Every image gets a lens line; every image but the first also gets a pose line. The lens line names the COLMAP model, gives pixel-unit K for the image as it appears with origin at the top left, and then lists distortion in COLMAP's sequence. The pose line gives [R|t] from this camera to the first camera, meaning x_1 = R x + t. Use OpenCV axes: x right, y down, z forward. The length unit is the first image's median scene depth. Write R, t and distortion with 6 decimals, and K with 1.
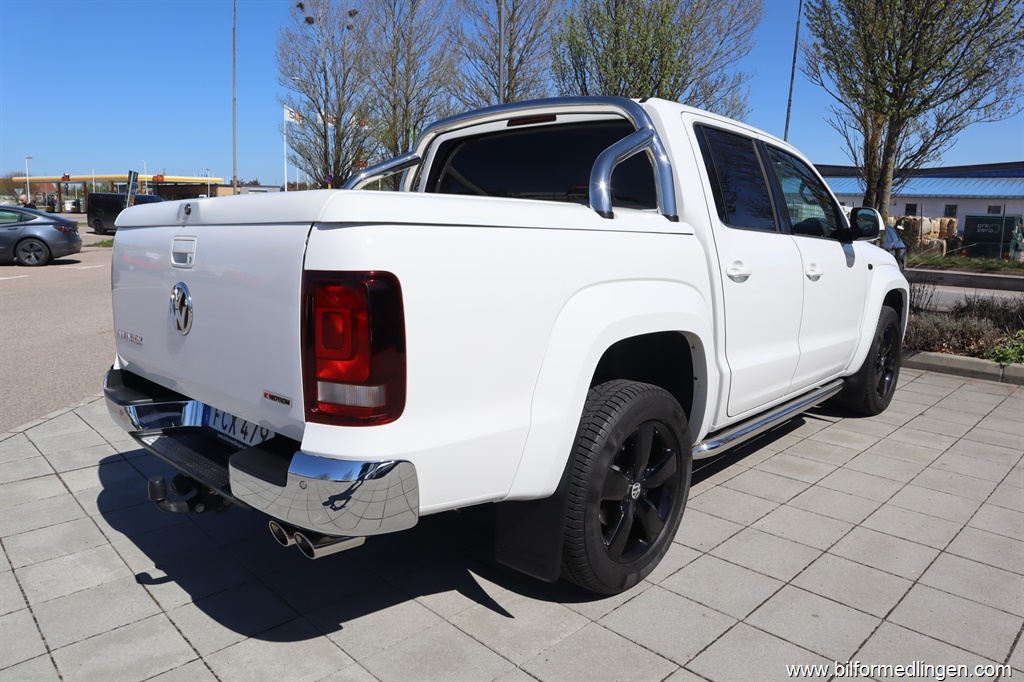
lens RADIAL K [[705.0, 0, 515.2], [0, 705.0, 346.5], [0, 0, 1]] dist [-0.110025, 0.059849]
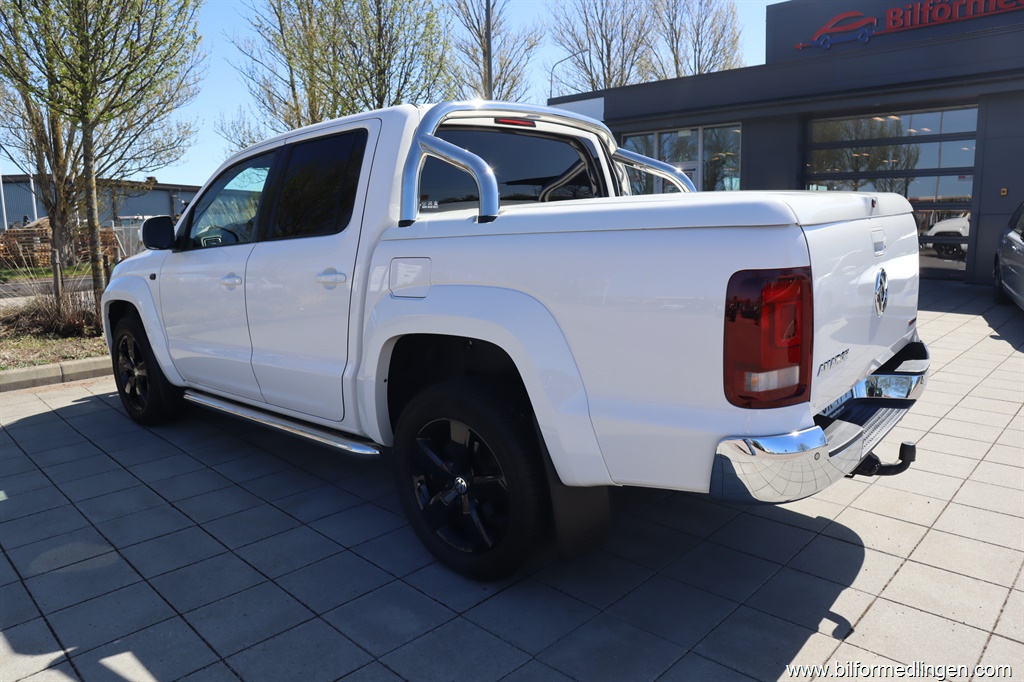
lens RADIAL K [[705.0, 0, 507.6], [0, 705.0, 337.4], [0, 0, 1]] dist [-0.110025, 0.059849]
pose [[-0.028183, -0.183552, 0.982606, -0.890875], [0.210353, 0.959896, 0.185343, -0.179196], [-0.977219, 0.211918, 0.011558, 0.901760]]
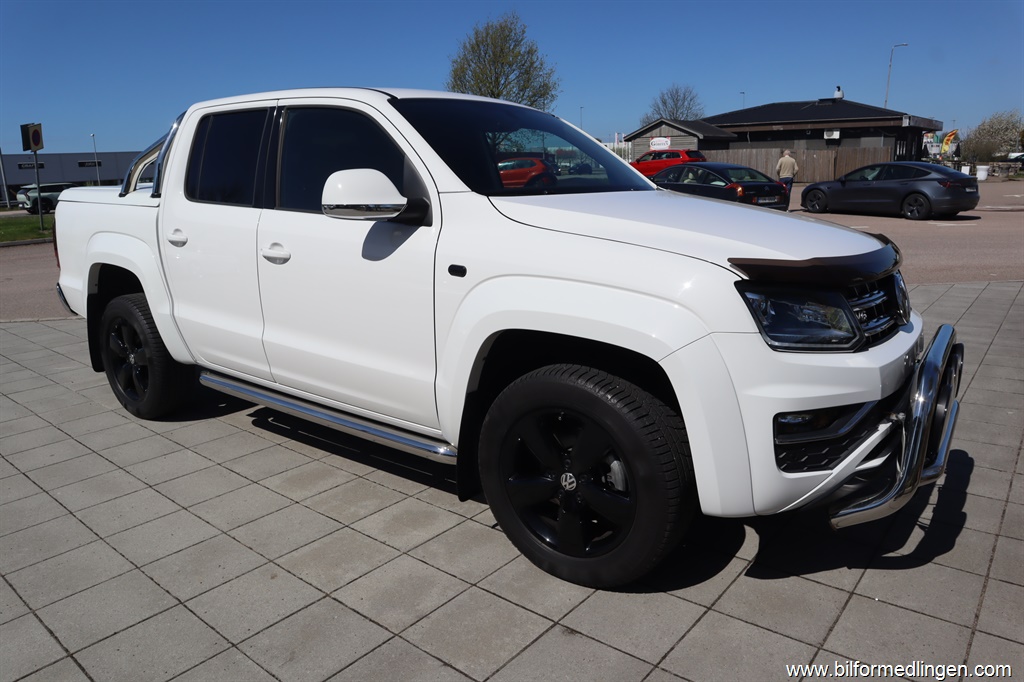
lens RADIAL K [[705.0, 0, 512.2], [0, 705.0, 339.1], [0, 0, 1]] dist [-0.110025, 0.059849]
pose [[0.113176, 0.217029, -0.969582, 1.242356], [-0.160350, 0.967050, 0.197745, -0.208226], [0.980550, 0.133093, 0.144248, 1.104147]]
